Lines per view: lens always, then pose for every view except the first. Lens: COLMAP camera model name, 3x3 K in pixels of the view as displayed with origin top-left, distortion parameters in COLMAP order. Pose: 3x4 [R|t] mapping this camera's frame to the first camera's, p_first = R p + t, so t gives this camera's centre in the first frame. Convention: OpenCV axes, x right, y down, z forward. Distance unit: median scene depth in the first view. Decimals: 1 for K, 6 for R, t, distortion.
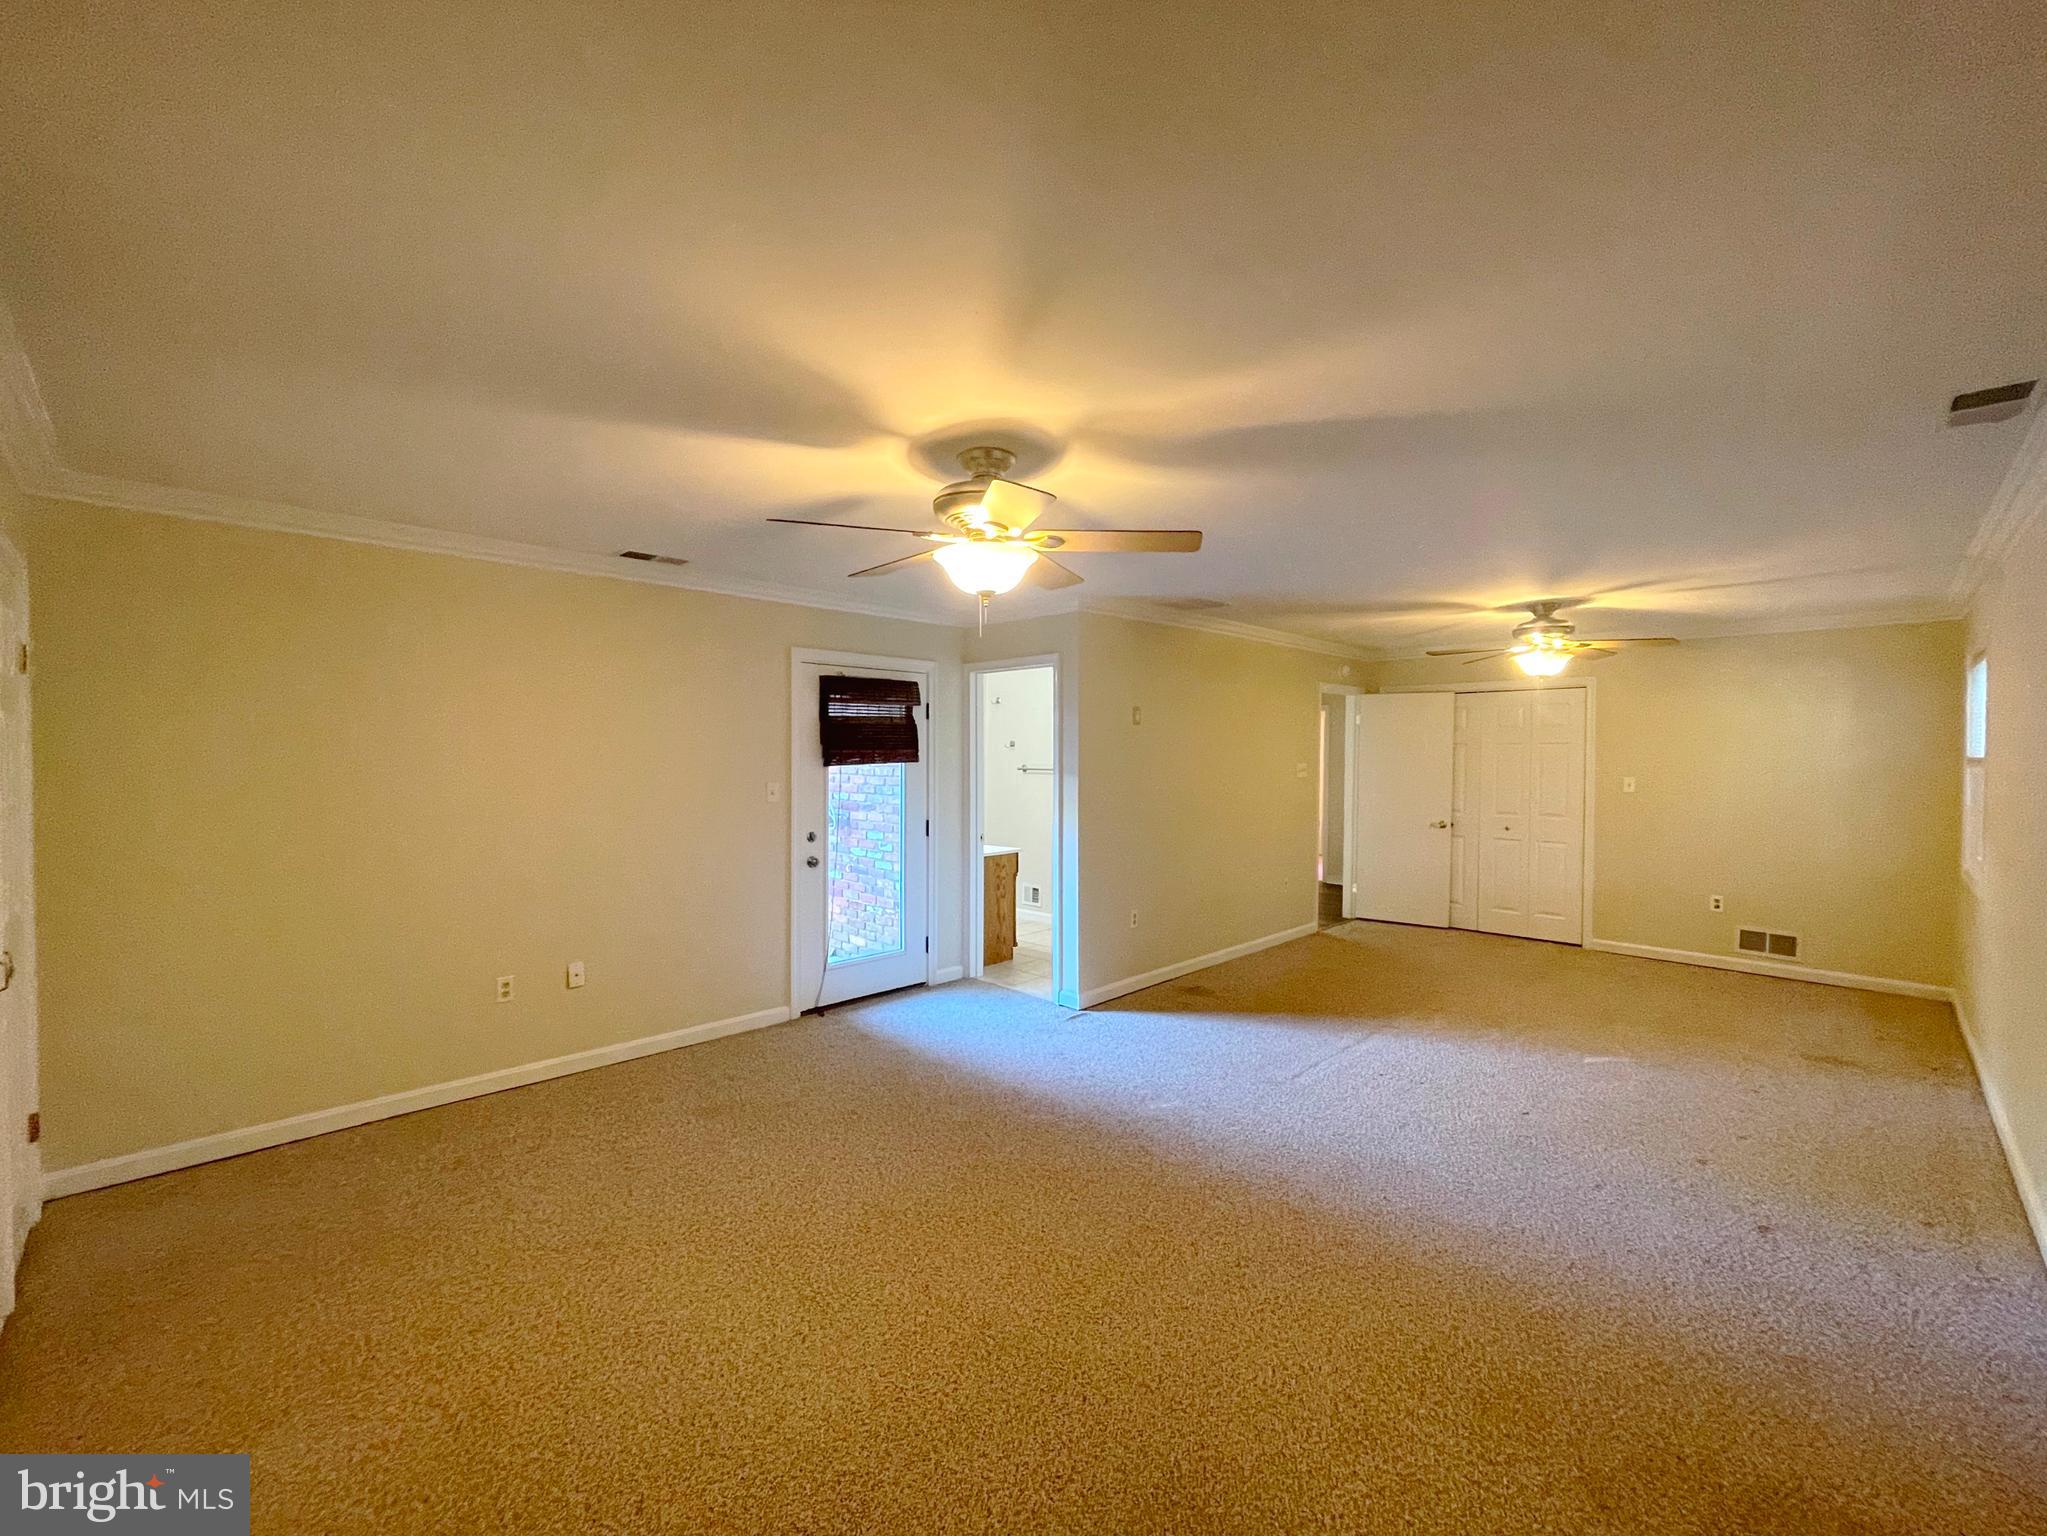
lens RADIAL K [[821.6, 0, 969.0], [0, 821.6, 764.1], [0, 0, 1]] dist [0.000019, -0.000087]
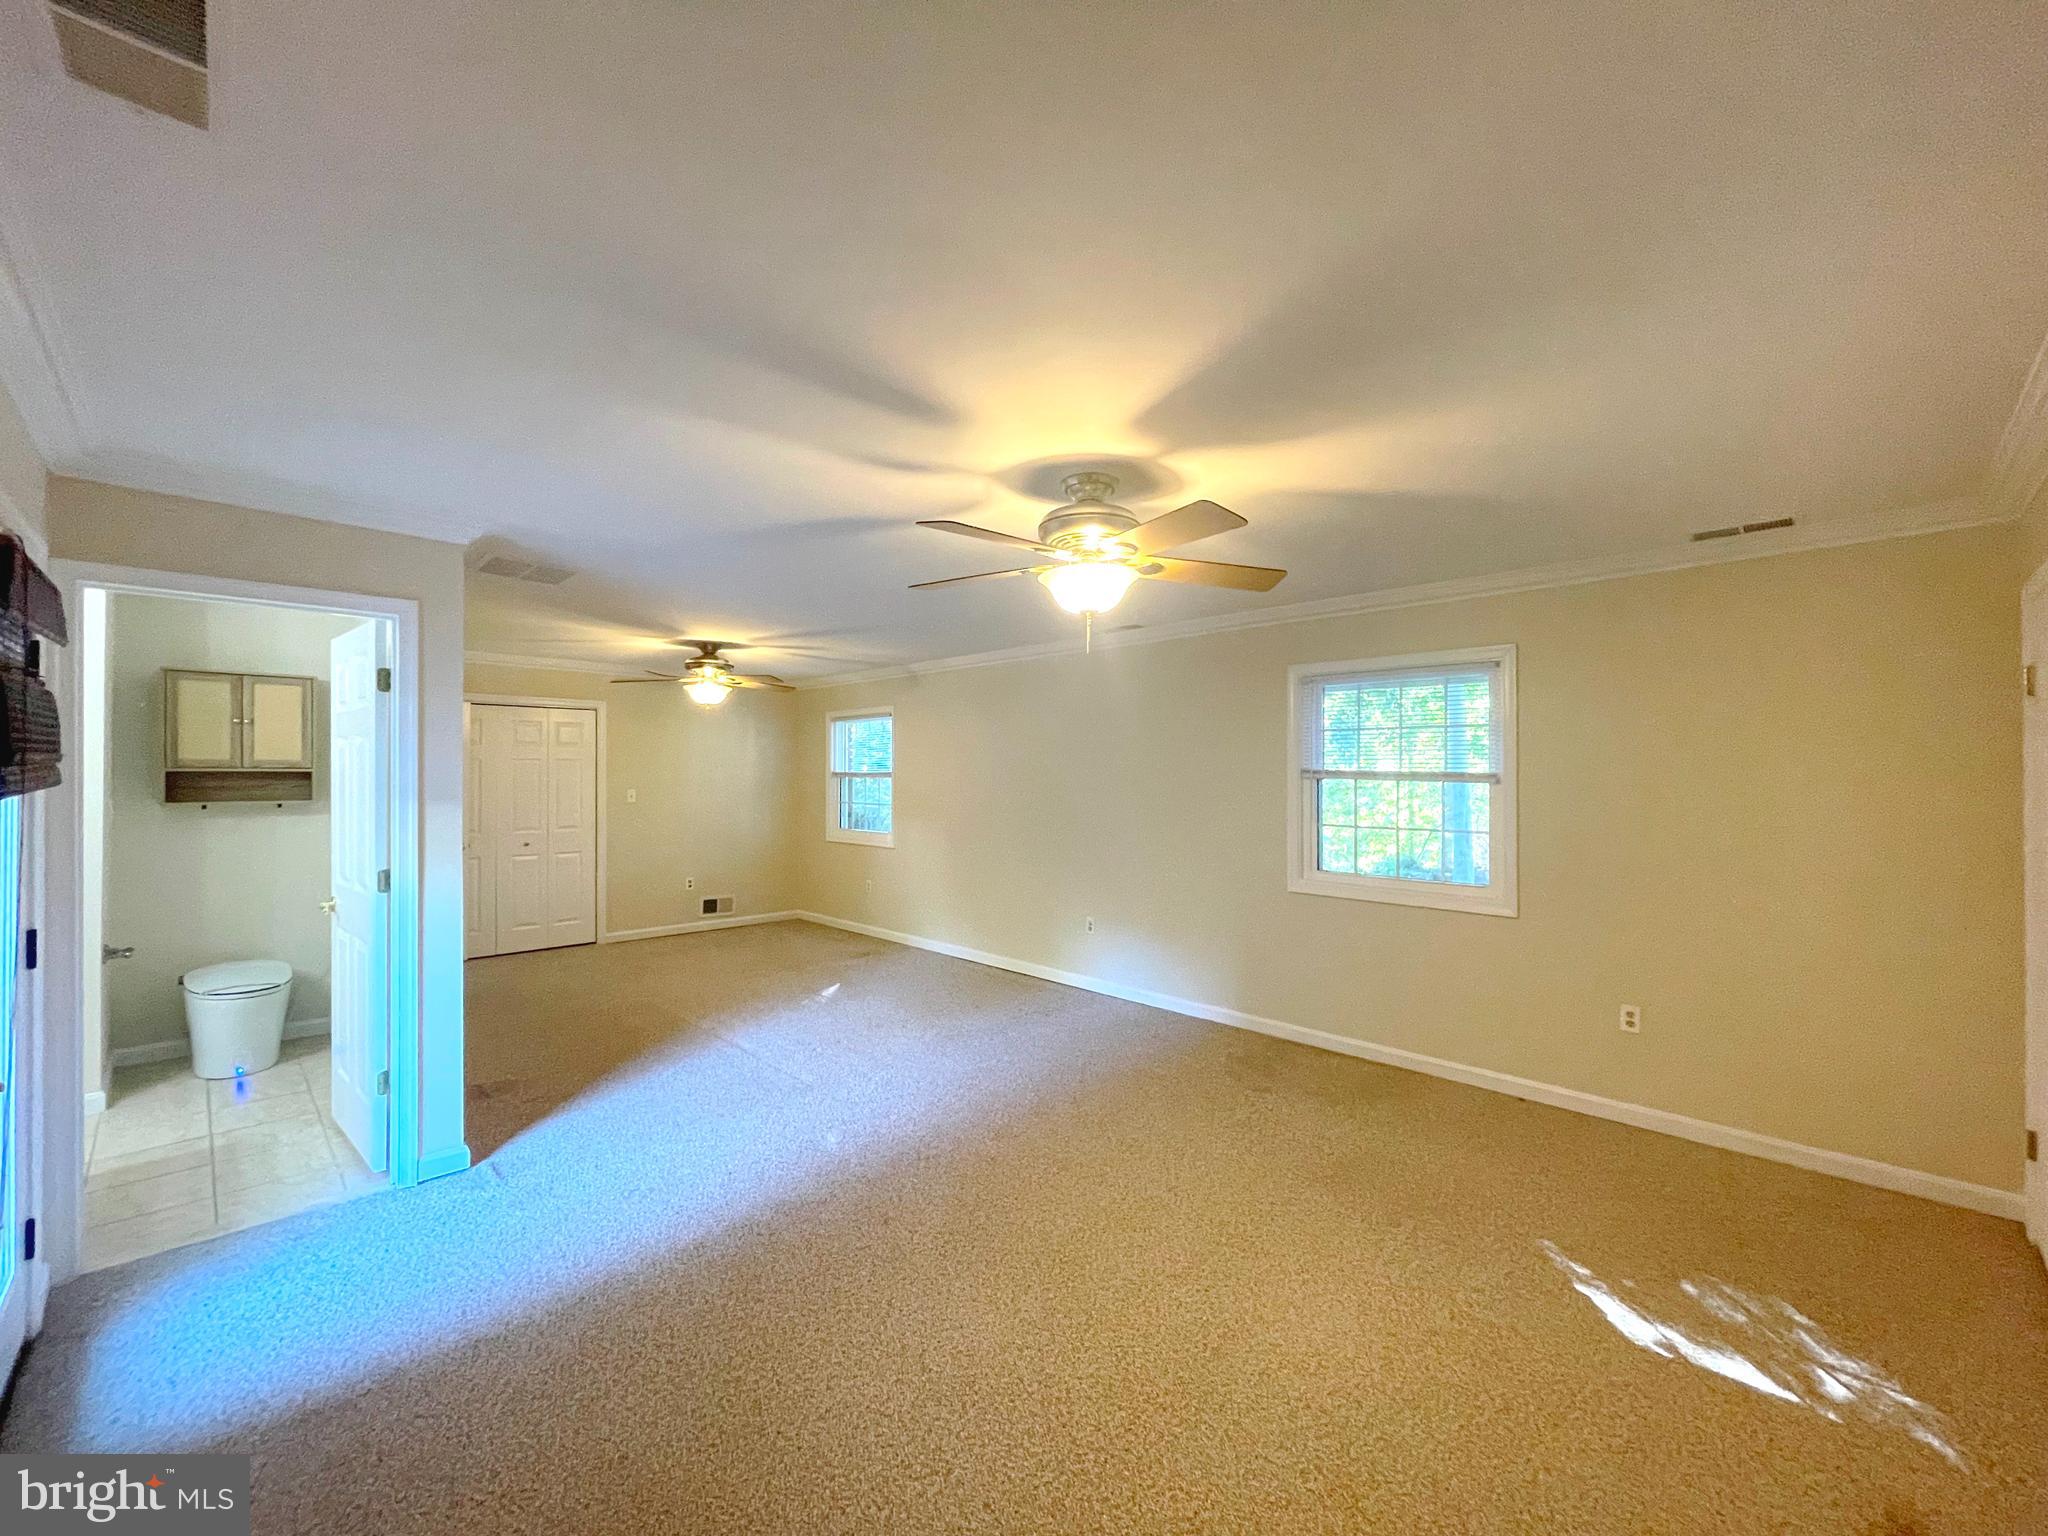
lens RADIAL K [[847.5, 0, 1024.0], [0, 847.5, 768.0], [0, 0, 1]] dist [0.000975, -0.000176]
pose [[-0.040650, 0.005138, 0.999160, -0.562475], [0.008293, 0.999954, -0.004804, -0.005667], [-0.999139, 0.008091, -0.040691, 0.611282]]
